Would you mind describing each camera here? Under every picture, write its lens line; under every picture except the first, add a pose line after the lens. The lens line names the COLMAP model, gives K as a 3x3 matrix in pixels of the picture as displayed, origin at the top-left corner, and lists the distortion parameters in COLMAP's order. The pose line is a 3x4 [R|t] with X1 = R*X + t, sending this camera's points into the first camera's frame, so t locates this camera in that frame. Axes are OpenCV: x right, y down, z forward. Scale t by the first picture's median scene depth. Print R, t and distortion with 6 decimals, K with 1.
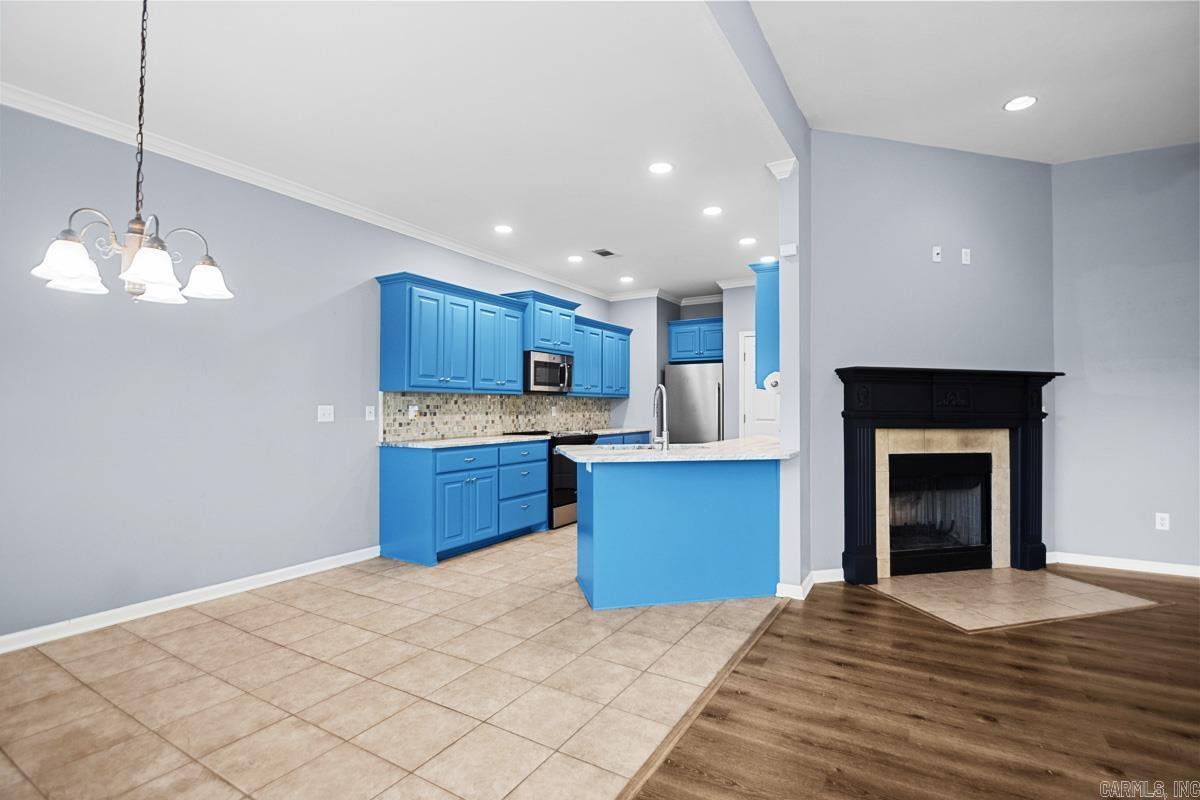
lens RADIAL K [[553.3, 0, 610.8], [0, 553.3, 404.8], [0, 0, 1]] dist [0.015430, -0.018237]
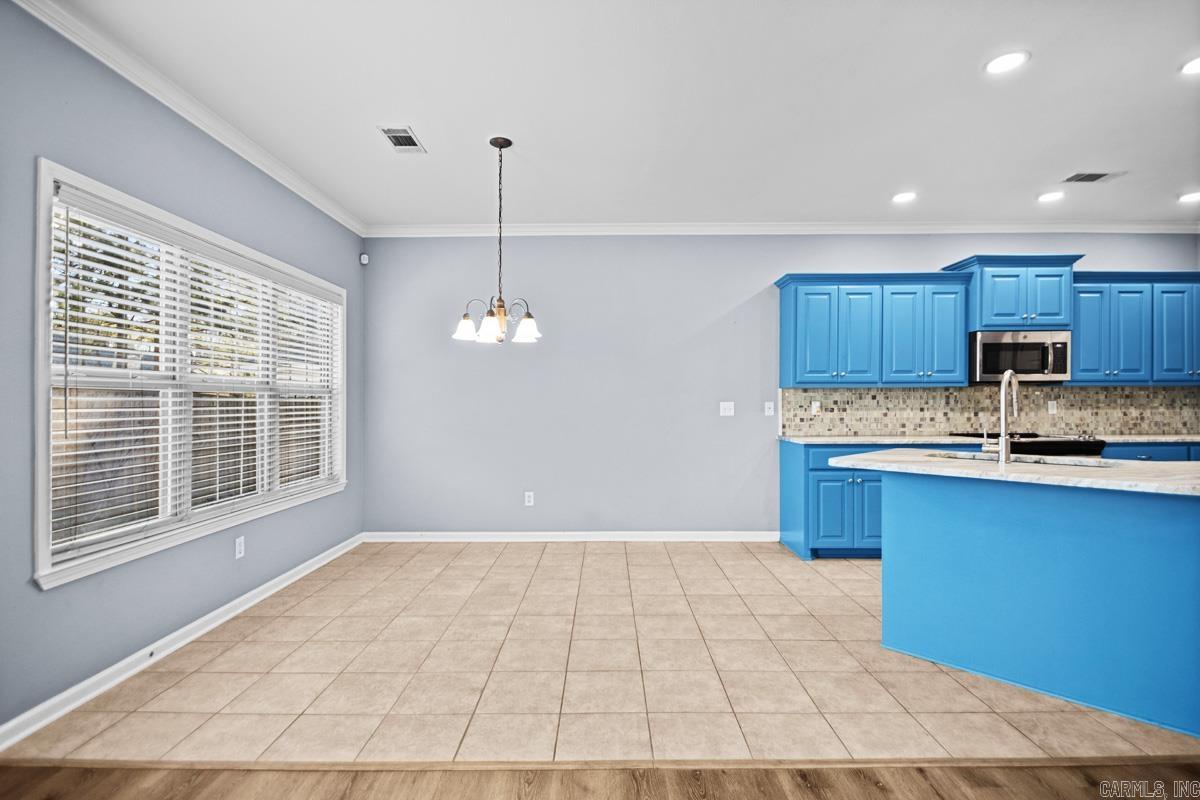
lens RADIAL K [[566.4, 0, 601.4], [0, 566.4, 403.0], [0, 0, 1]] dist [0.017889, -0.018924]
pose [[0.502459, -0.003597, -0.864594, 0.358776], [0.009029, 0.999959, 0.001087, -0.000288], [0.864554, -0.008353, 0.502470, 0.149510]]
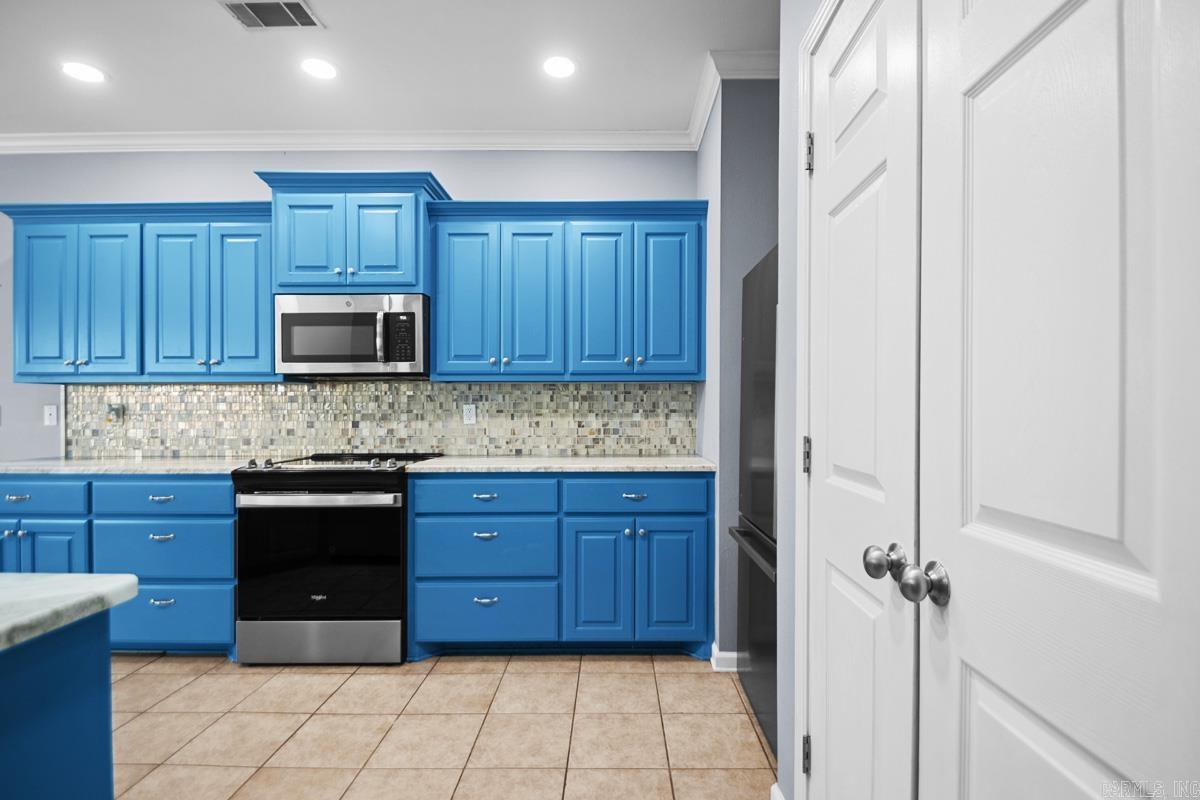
lens RADIAL K [[566.4, 0, 601.4], [0, 566.4, 403.0], [0, 0, 1]] dist [0.017889, -0.018924]
pose [[0.504915, -0.008502, -0.863127, 0.557433], [0.007338, 0.999958, -0.005557, 0.007751], [0.863138, -0.003528, 0.504956, 1.222920]]
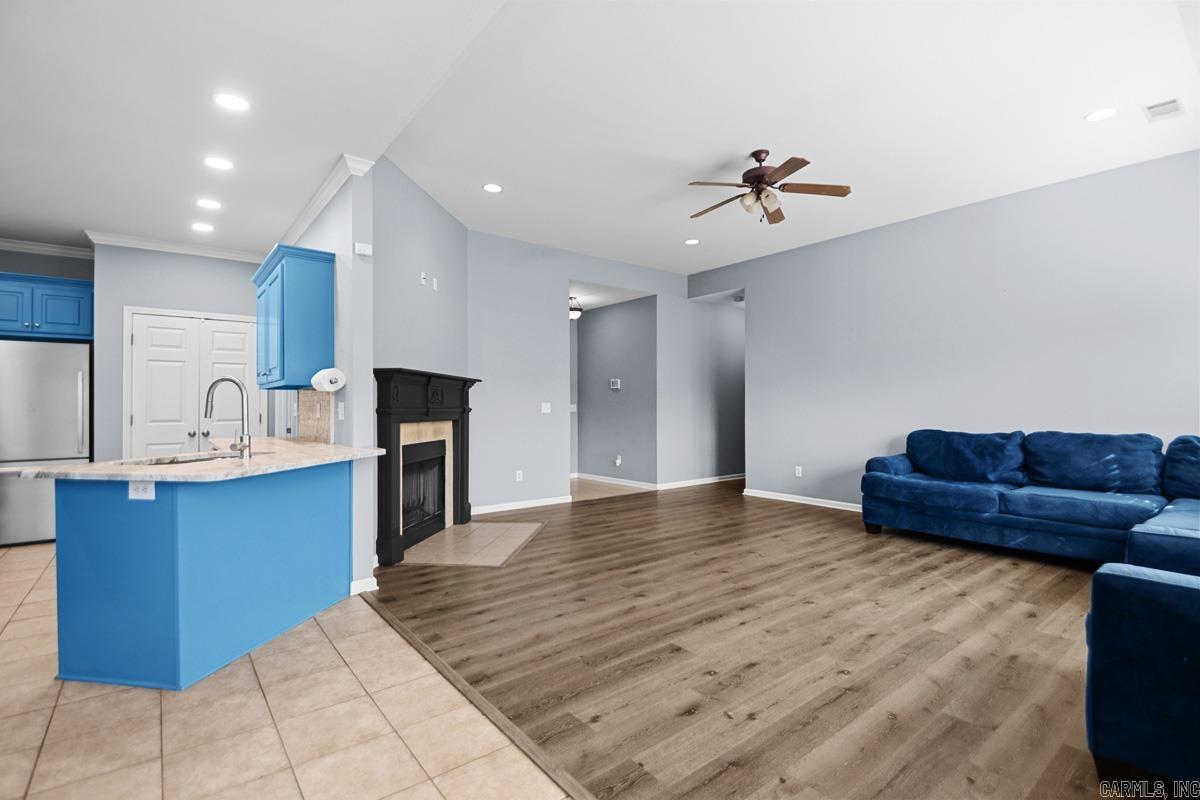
lens RADIAL K [[555.5, 0, 605.0], [0, 555.5, 406.1], [0, 0, 1]] dist [0.016900, -0.019213]
pose [[0.355568, -0.005355, 0.934635, -0.361321], [-0.000706, 0.999982, 0.005998, 0.000635], [-0.934650, -0.002793, 0.355558, 0.171831]]
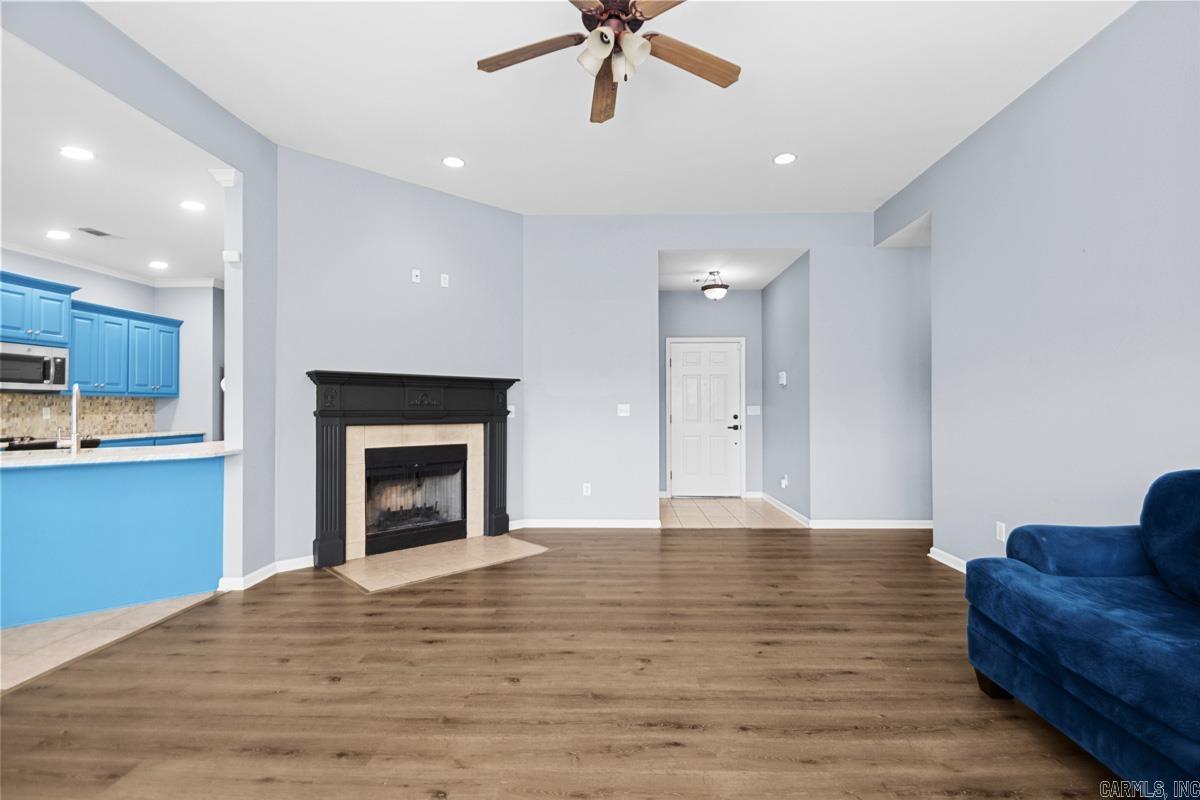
lens RADIAL K [[553.3, 0, 610.8], [0, 553.3, 404.8], [0, 0, 1]] dist [0.015430, -0.018237]
pose [[0.870457, -0.003104, 0.492235, 0.328564], [0.002690, 0.999995, 0.001549, -0.000142], [-0.492238, -0.000024, 0.870461, -0.198382]]
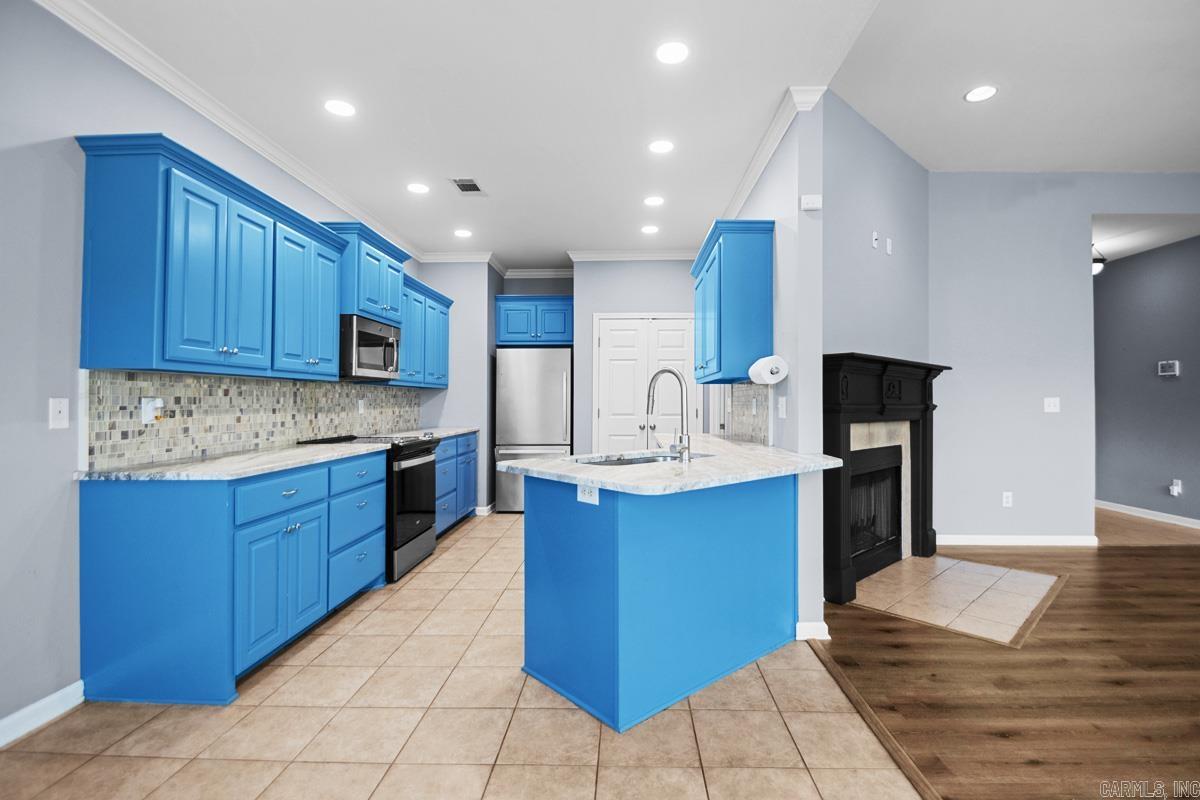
lens RADIAL K [[558.9, 0, 612.8], [0, 558.9, 397.2], [0, 0, 1]] dist [0.017484, -0.018207]
pose [[0.873581, 0.000739, 0.486679, -0.243918], [0.000360, 0.999998, -0.002163, 0.001989], [-0.486679, 0.002065, 0.873578, 0.332994]]
